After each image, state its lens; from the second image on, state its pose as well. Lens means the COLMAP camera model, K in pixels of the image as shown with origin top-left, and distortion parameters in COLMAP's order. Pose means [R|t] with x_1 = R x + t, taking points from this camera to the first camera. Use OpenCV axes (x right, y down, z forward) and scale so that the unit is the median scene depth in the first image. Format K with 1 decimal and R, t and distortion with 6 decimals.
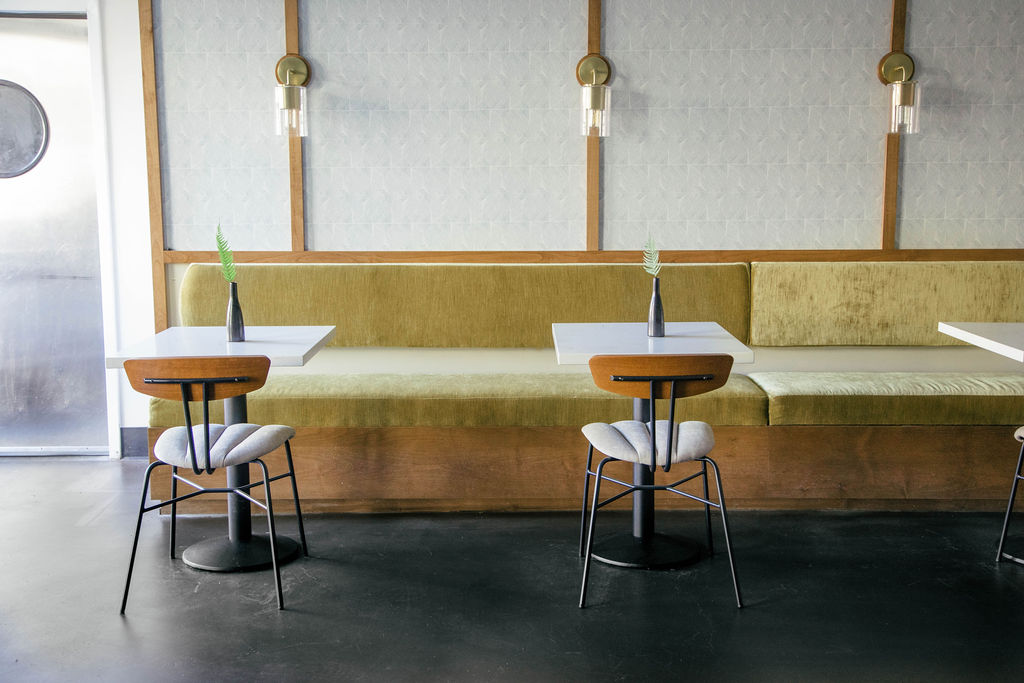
lens RADIAL K [[1270.9, 0, 512.0], [0, 1270.9, 341.5], [0, 0, 1]] dist [0.082989, 0.002666]
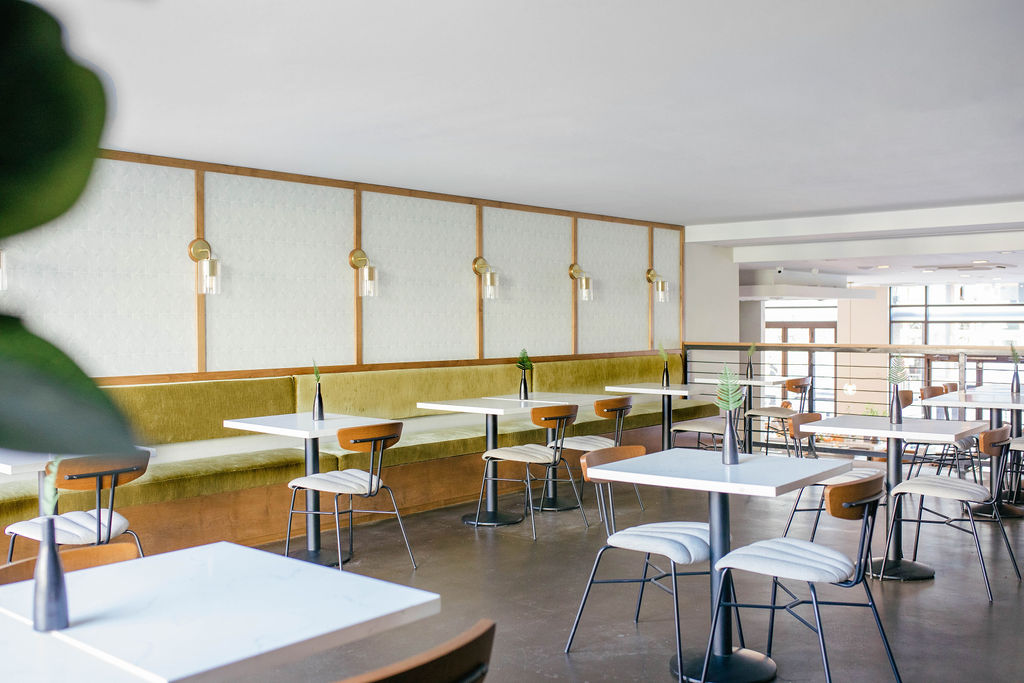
lens RADIAL K [[1014.7, 0, 512.0], [0, 1014.7, 341.5], [0, 0, 1]] dist [-0.051670, 0.026982]
pose [[0.648936, -0.017780, 0.760635, -0.589670], [0.103963, 0.992422, -0.065499, 0.005657], [-0.753707, 0.121583, 0.645867, -0.006412]]
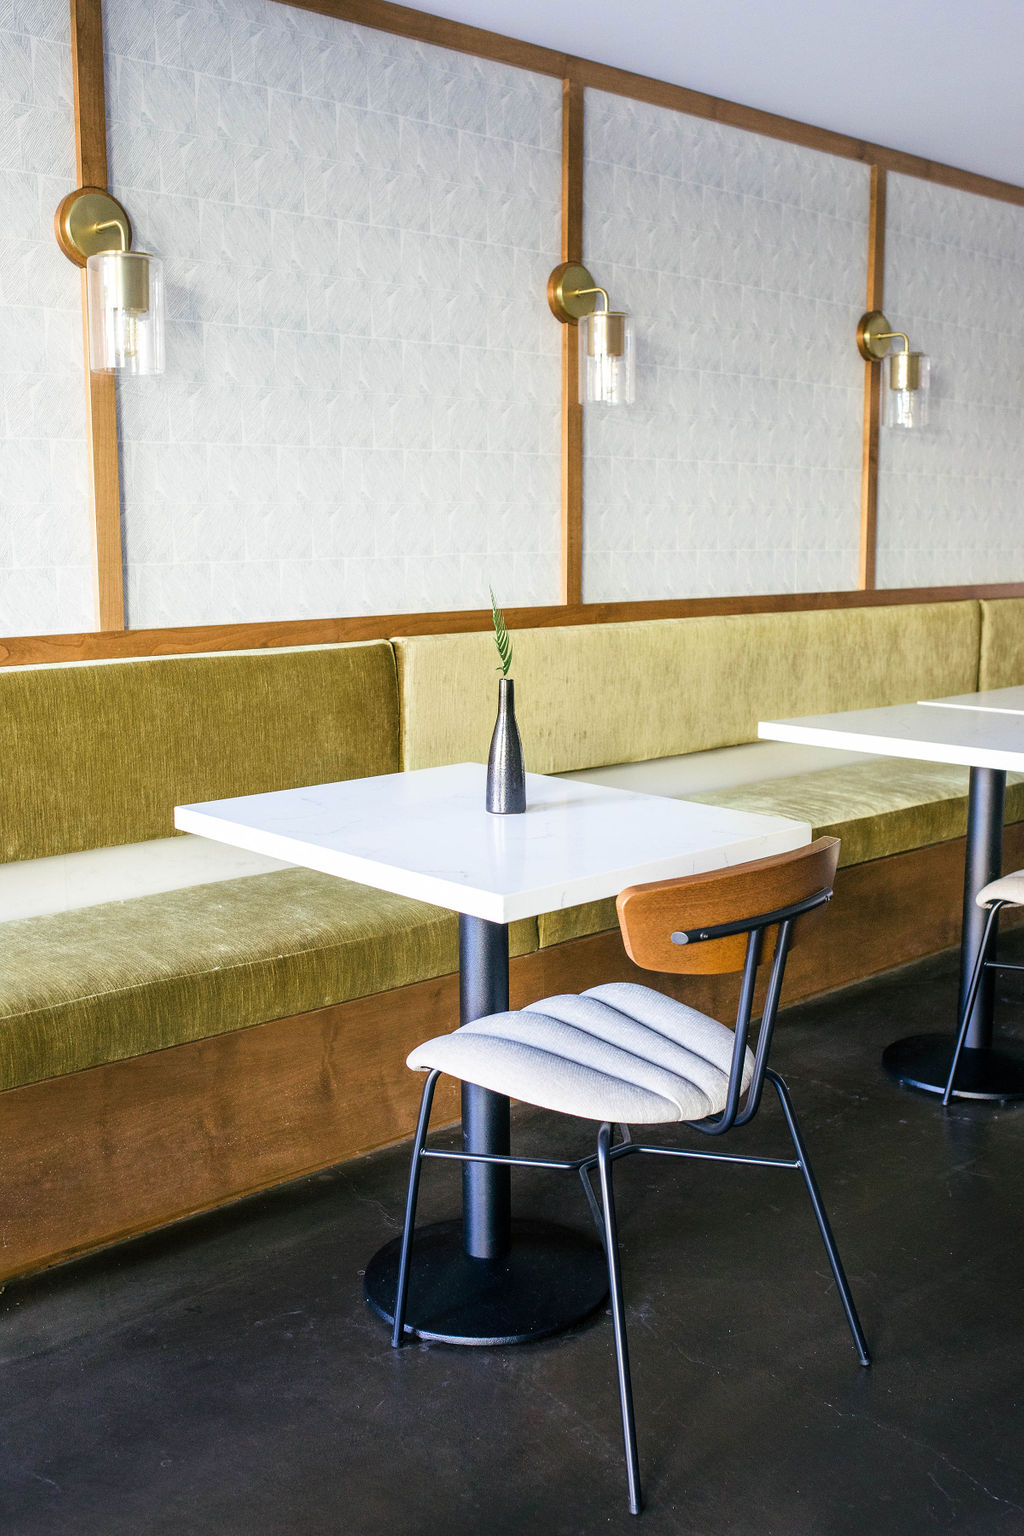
lens RADIAL K [[1522.0, 0, 491.1], [0, 1522.0, 770.5], [0, 0, 1]] dist [-0.051670, 0.026982]
pose [[0.729033, -0.110278, 0.675537, -0.211404], [0.094044, 0.993714, 0.060728, -0.043323], [-0.677987, 0.019258, 0.734821, 0.527223]]
